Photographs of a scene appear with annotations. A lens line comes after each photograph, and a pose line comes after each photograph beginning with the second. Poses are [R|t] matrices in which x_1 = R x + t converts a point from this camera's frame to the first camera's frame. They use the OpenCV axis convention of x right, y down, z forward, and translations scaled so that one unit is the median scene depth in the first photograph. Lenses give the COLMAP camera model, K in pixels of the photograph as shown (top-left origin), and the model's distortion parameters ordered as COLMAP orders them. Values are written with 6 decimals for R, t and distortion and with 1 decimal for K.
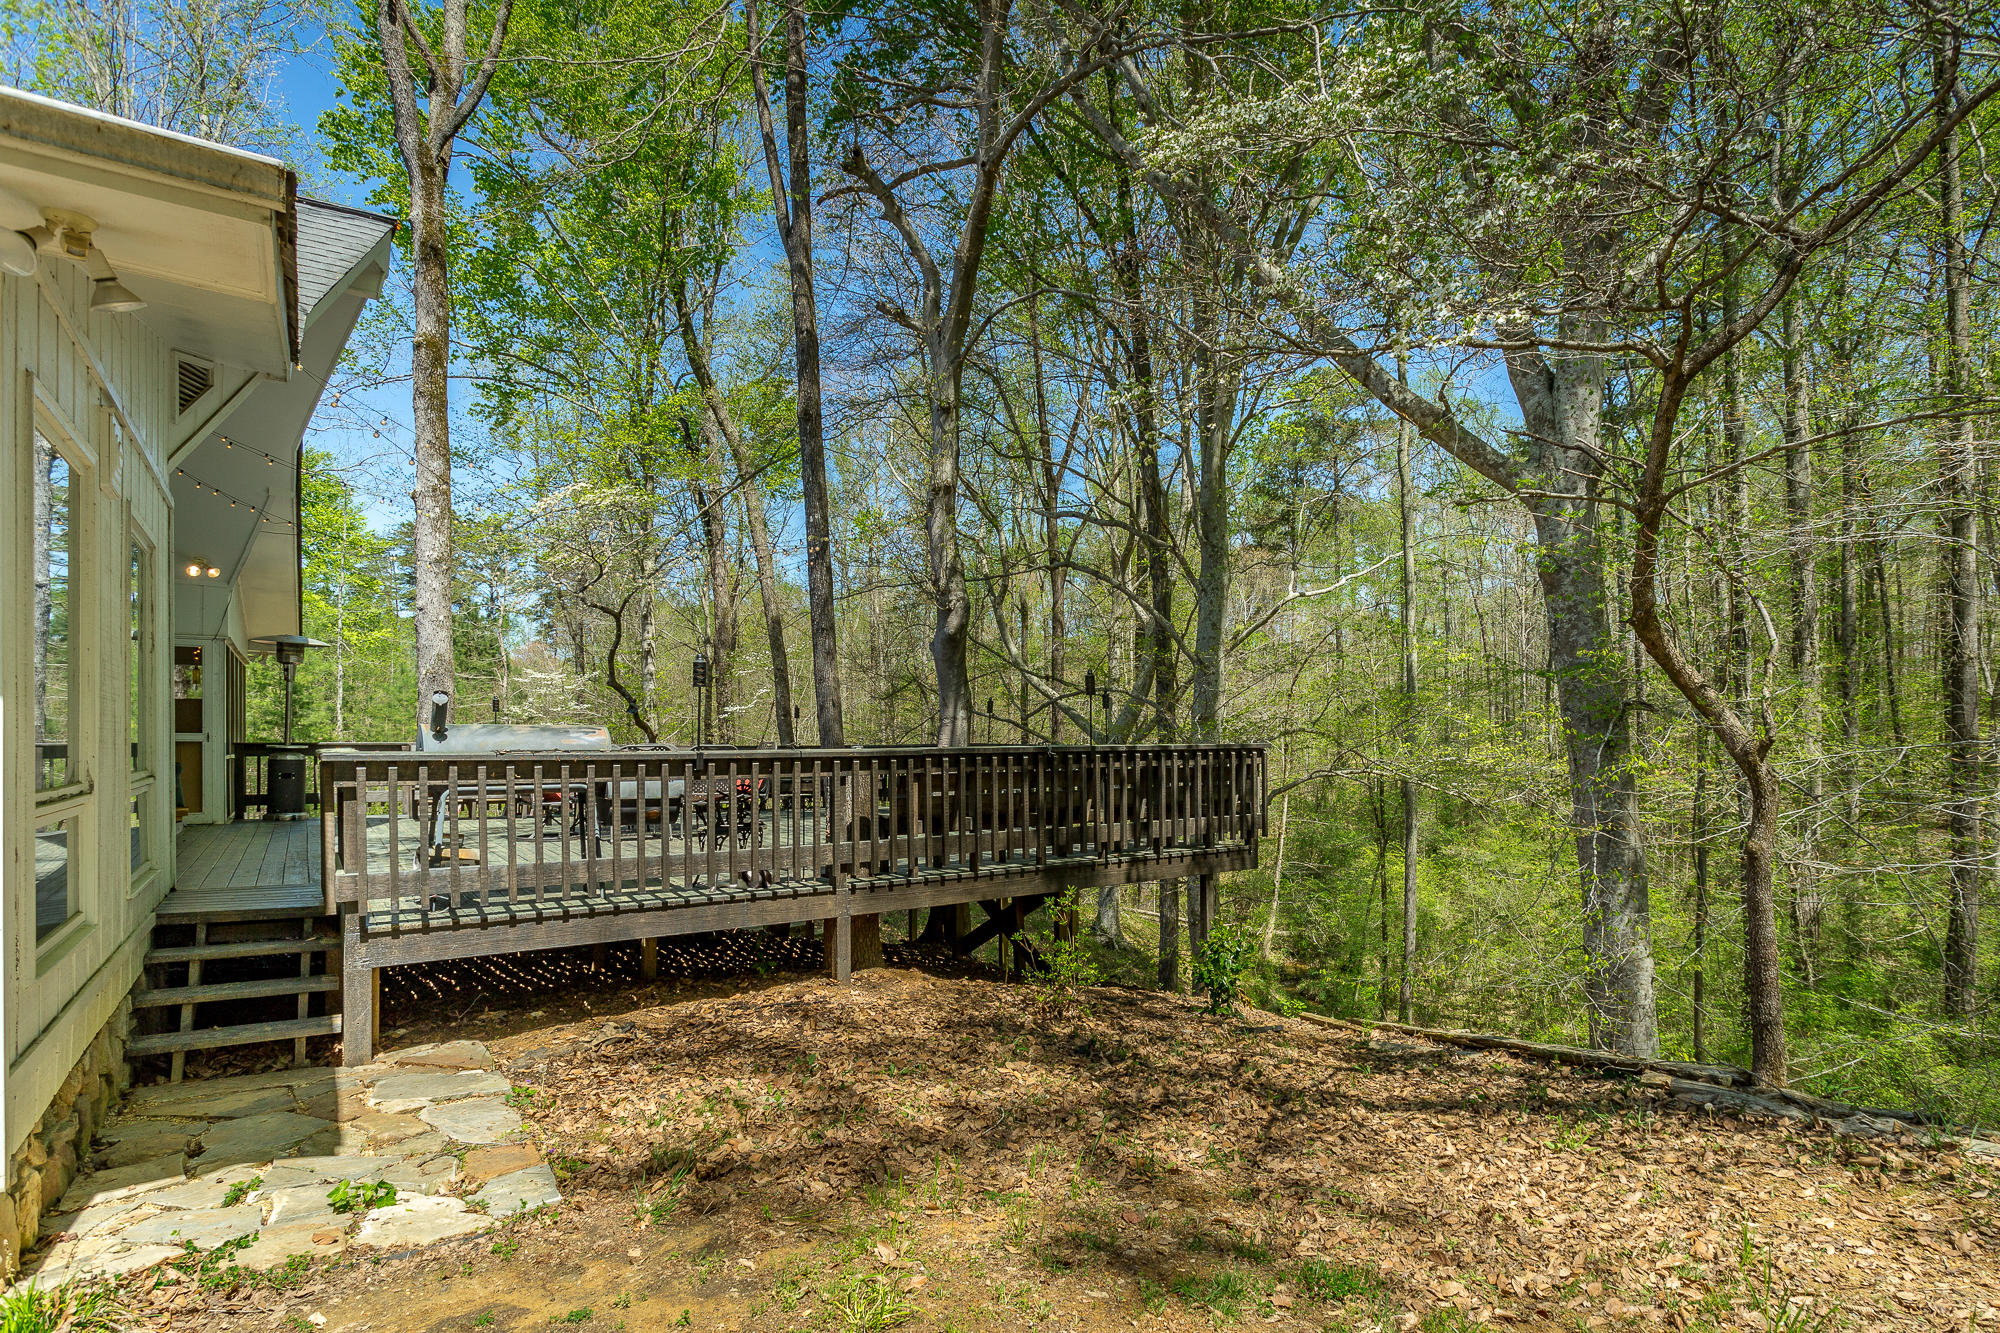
lens RADIAL K [[994.0, 0, 986.6], [0, 994.0, 684.9], [0, 0, 1]] dist [-0.003297, 0.000719]
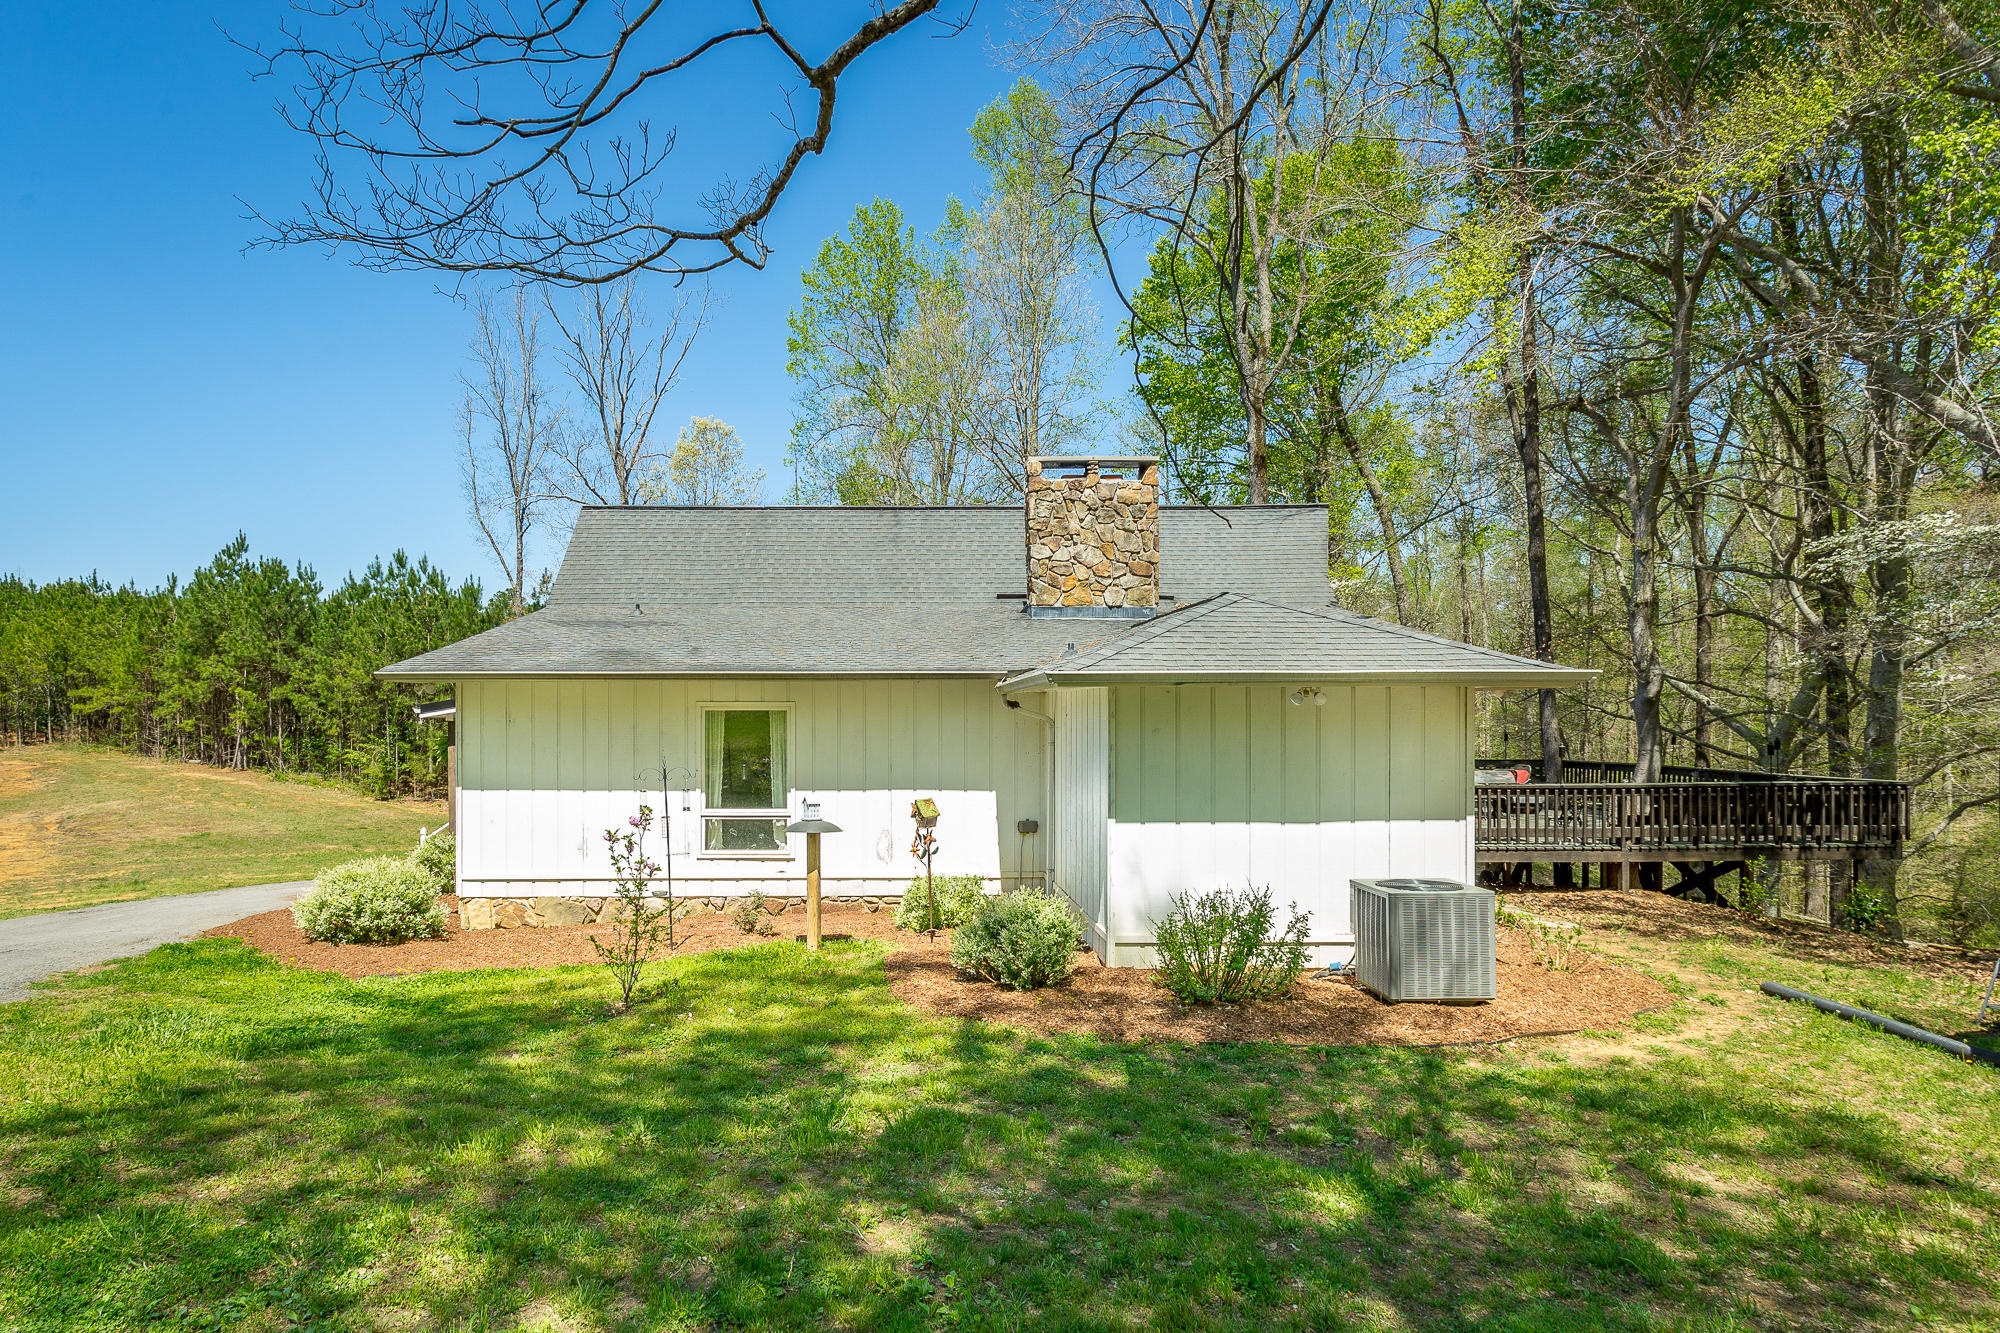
lens RADIAL K [[994.0, 0, 986.6], [0, 994.0, 684.9], [0, 0, 1]] dist [-0.003297, 0.000719]
pose [[0.857222, -0.010084, -0.514849, -0.182367], [0.018959, 0.999748, 0.011984, -0.159514], [0.514599, -0.020034, 0.857197, -1.243066]]
